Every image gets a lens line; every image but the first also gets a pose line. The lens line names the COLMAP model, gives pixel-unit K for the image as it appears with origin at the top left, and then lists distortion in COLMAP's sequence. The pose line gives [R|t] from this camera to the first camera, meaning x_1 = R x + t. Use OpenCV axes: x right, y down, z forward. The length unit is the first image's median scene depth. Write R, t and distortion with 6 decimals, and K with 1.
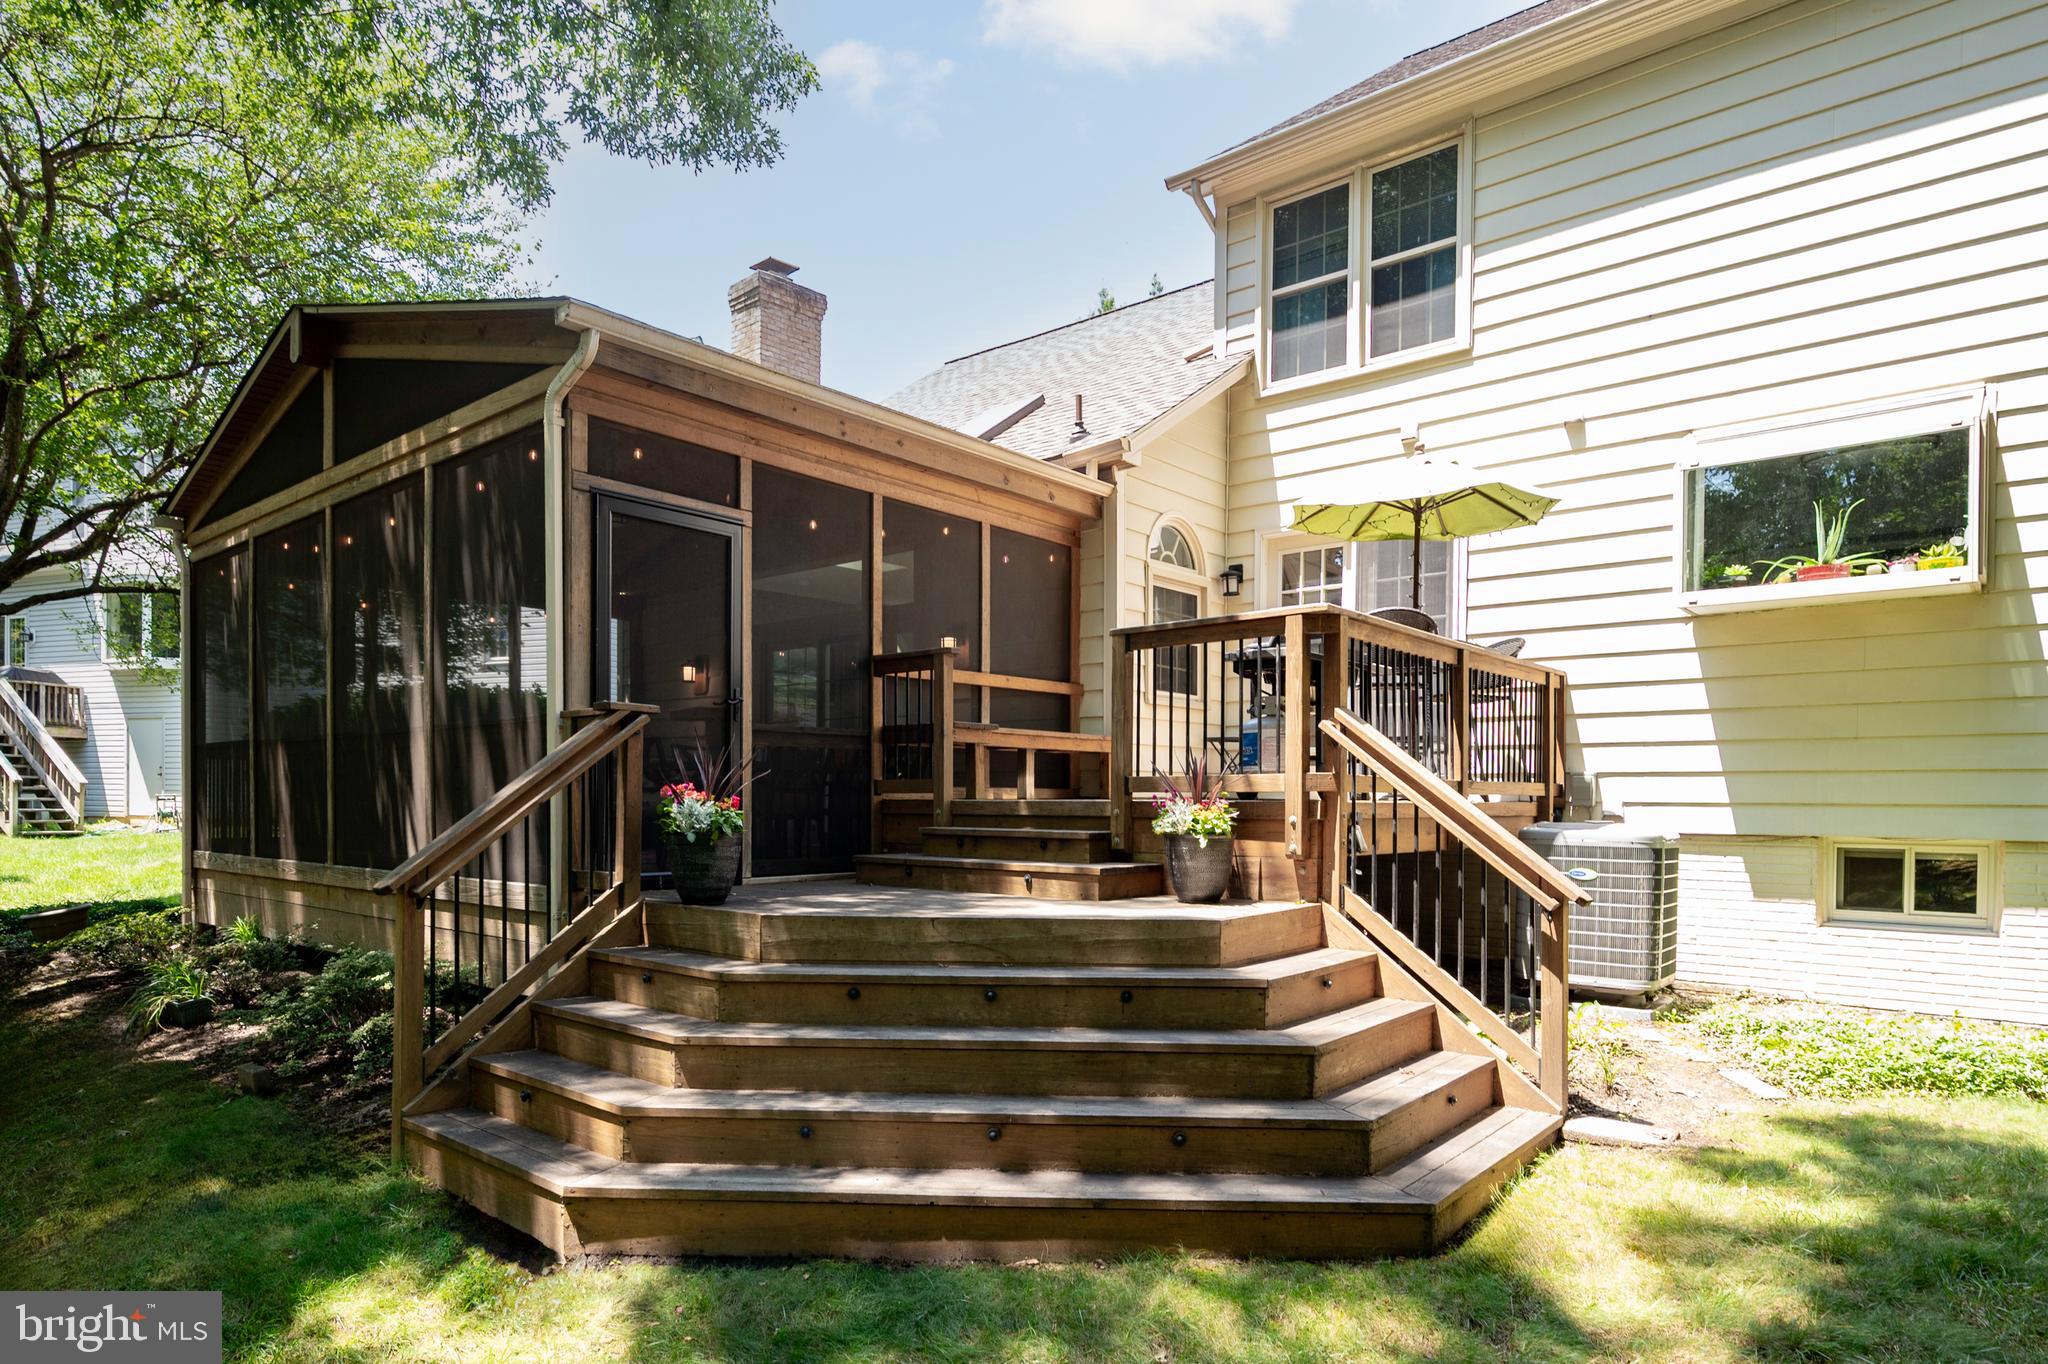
lens RADIAL K [[1197.0, 0, 1019.9], [0, 1197.0, 814.9], [0, 0, 1]] dist [0.021838, -0.000824]
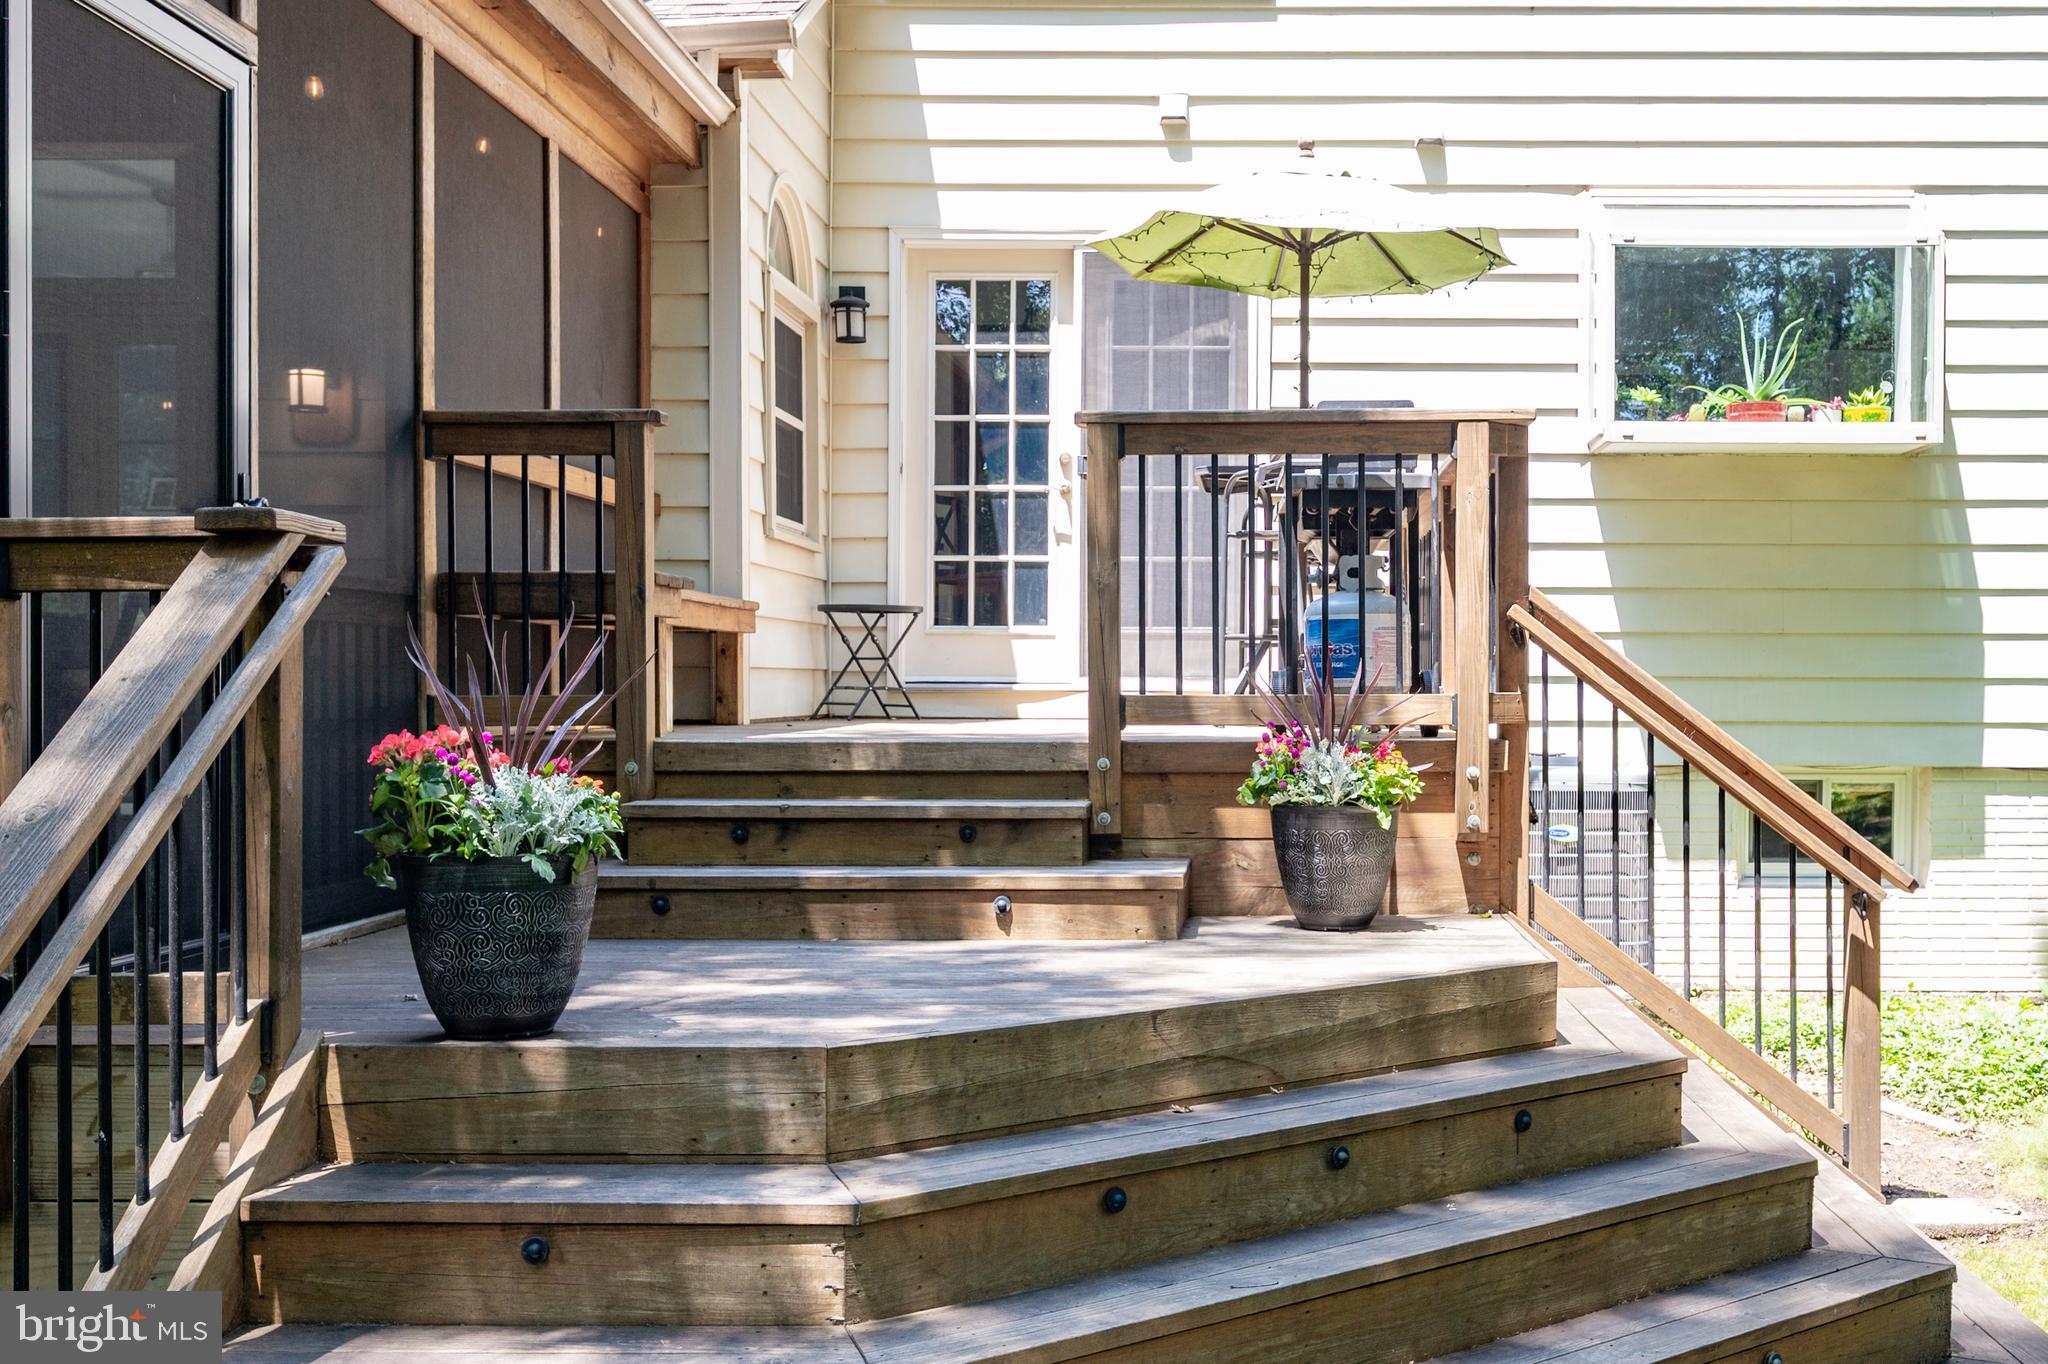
lens RADIAL K [[2011.2, 0, 1240.0], [0, 2011.2, 726.6], [0, 0, 1]] dist [0.053184, -0.018235]
pose [[0.771008, -0.015107, 0.636646, -0.373194], [0.009481, 0.999880, 0.012244, -0.024675], [-0.636755, -0.003404, 0.771059, 0.244370]]
